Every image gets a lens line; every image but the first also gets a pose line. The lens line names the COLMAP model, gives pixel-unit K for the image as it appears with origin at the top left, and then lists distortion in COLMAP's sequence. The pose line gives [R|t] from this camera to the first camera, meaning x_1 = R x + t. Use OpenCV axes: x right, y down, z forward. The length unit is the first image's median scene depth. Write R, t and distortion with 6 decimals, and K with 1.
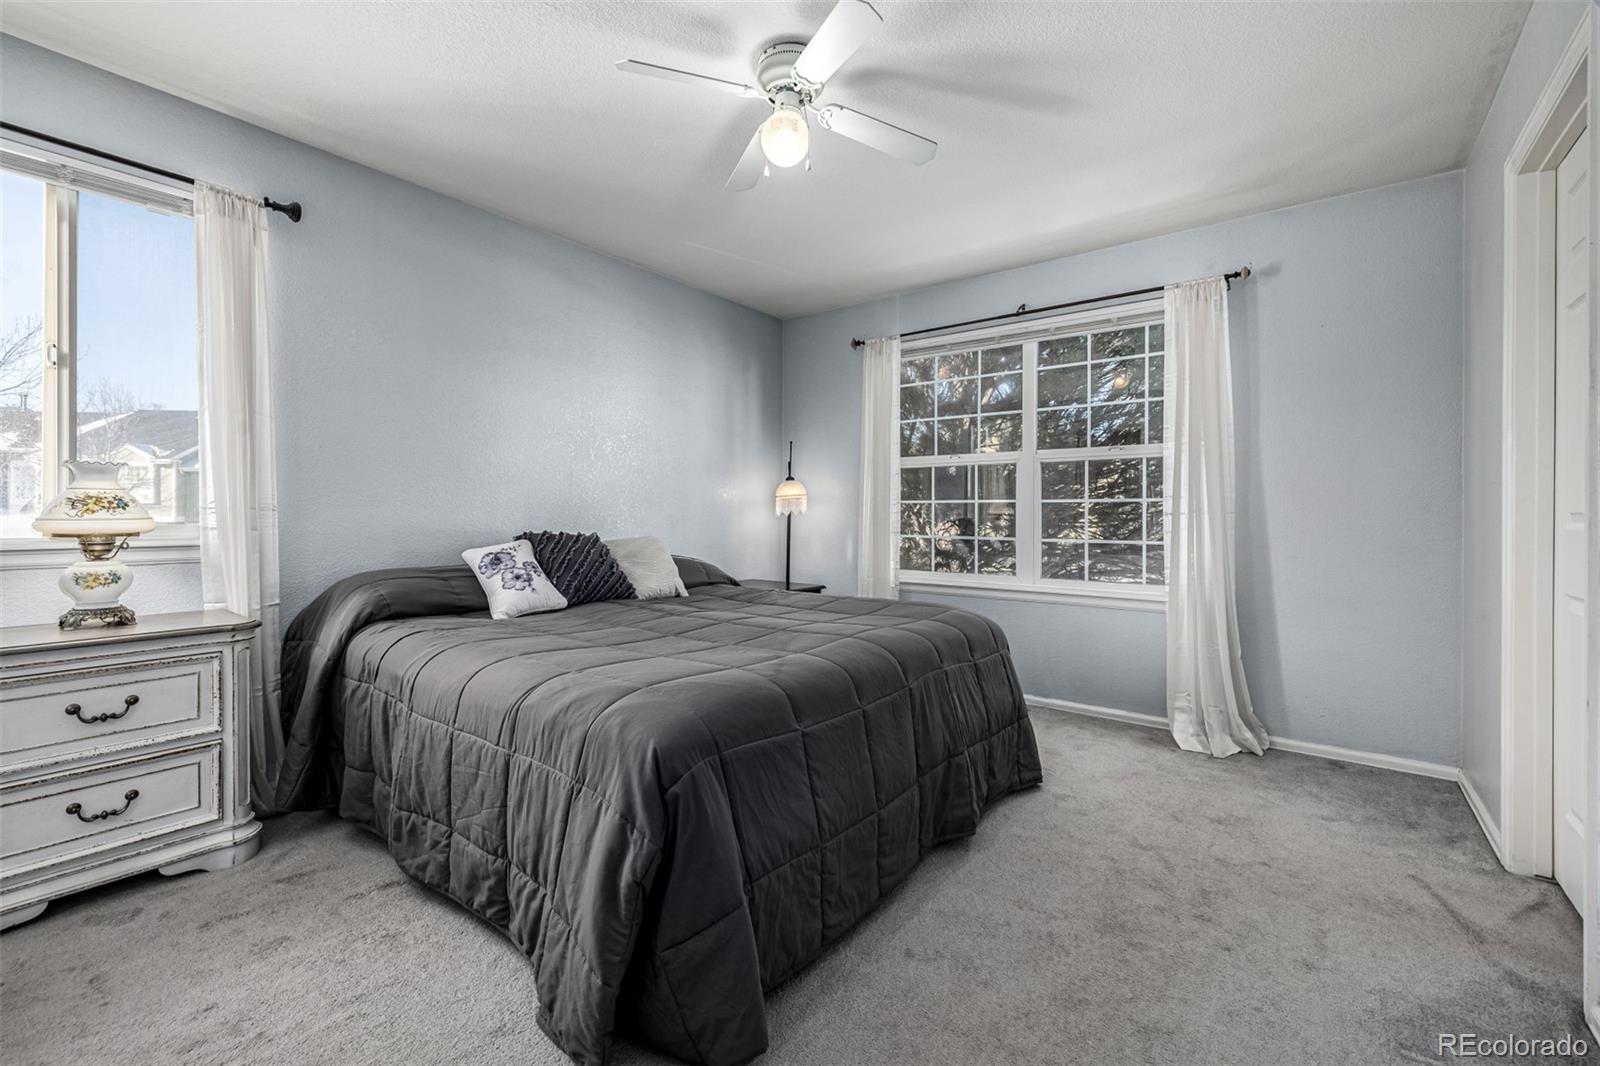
lens RADIAL K [[675.3, 0, 795.9], [0, 675.3, 518.0], [0, 0, 1]] dist [0.000988, -0.000417]
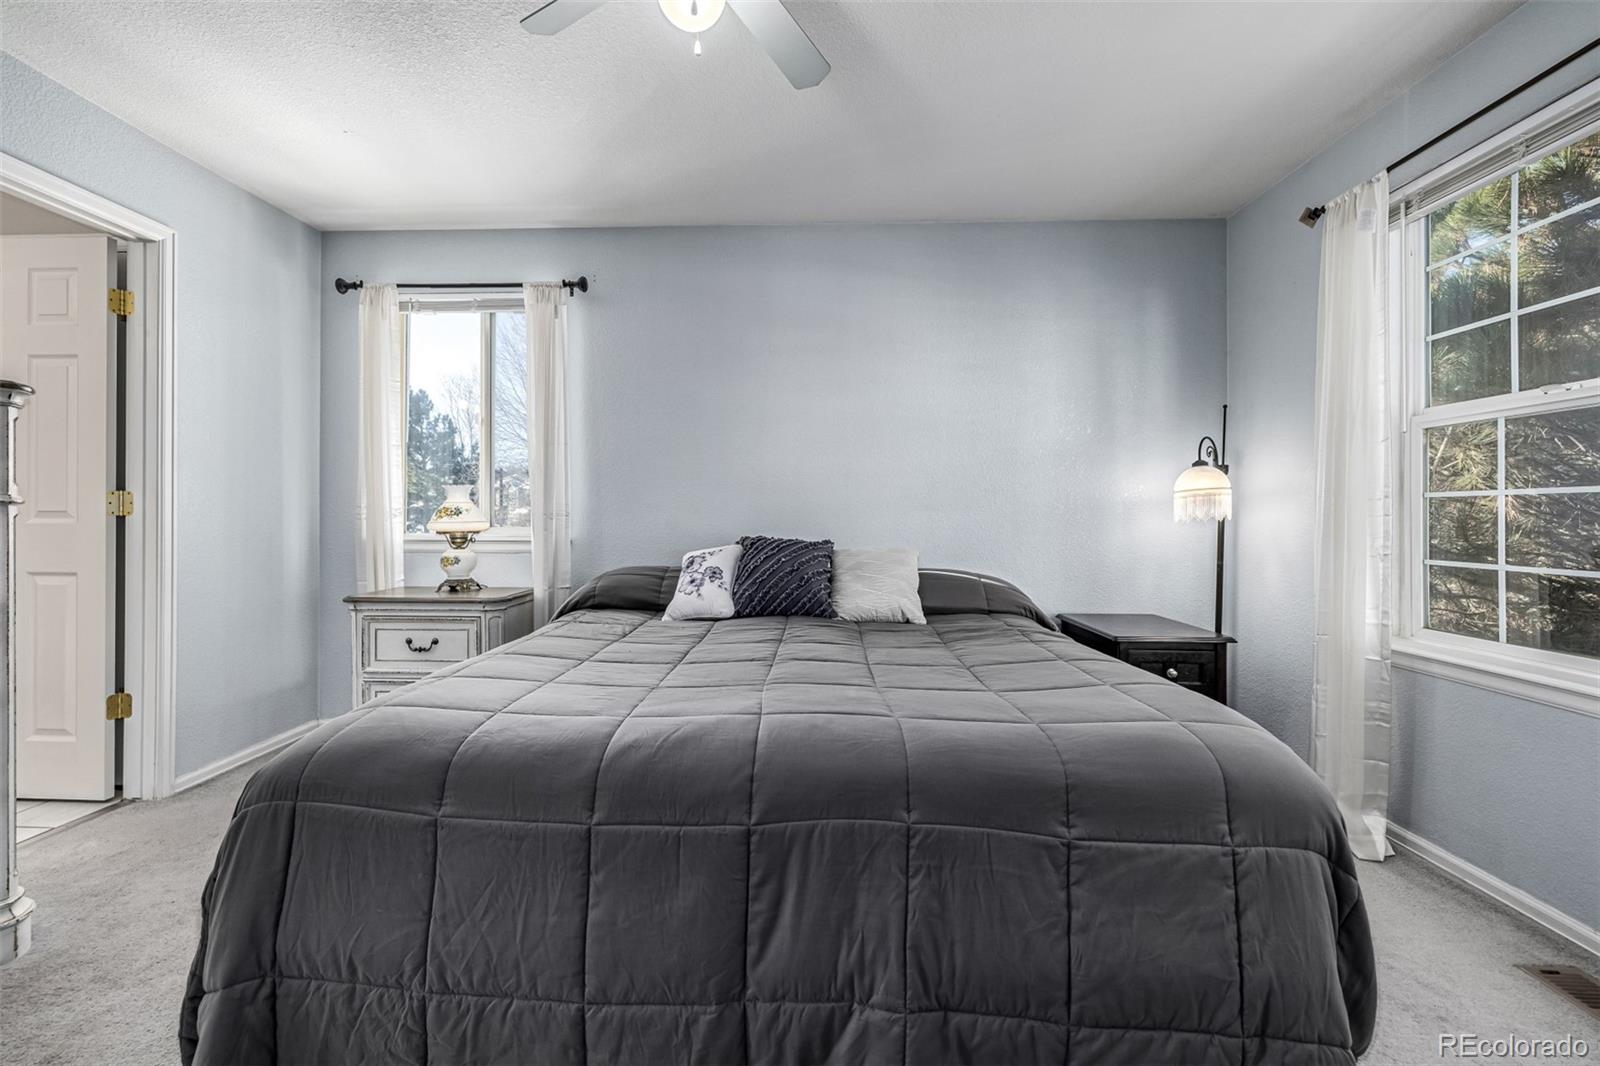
lens RADIAL K [[675.3, 0, 809.2], [0, 675.3, 519.1], [0, 0, 1]] dist [0.000988, -0.000417]
pose [[0.577313, -0.001475, -0.816522, 0.542019], [-0.005578, 0.999968, -0.005751, -0.000345], [0.816504, 0.007875, 0.577286, 0.593611]]
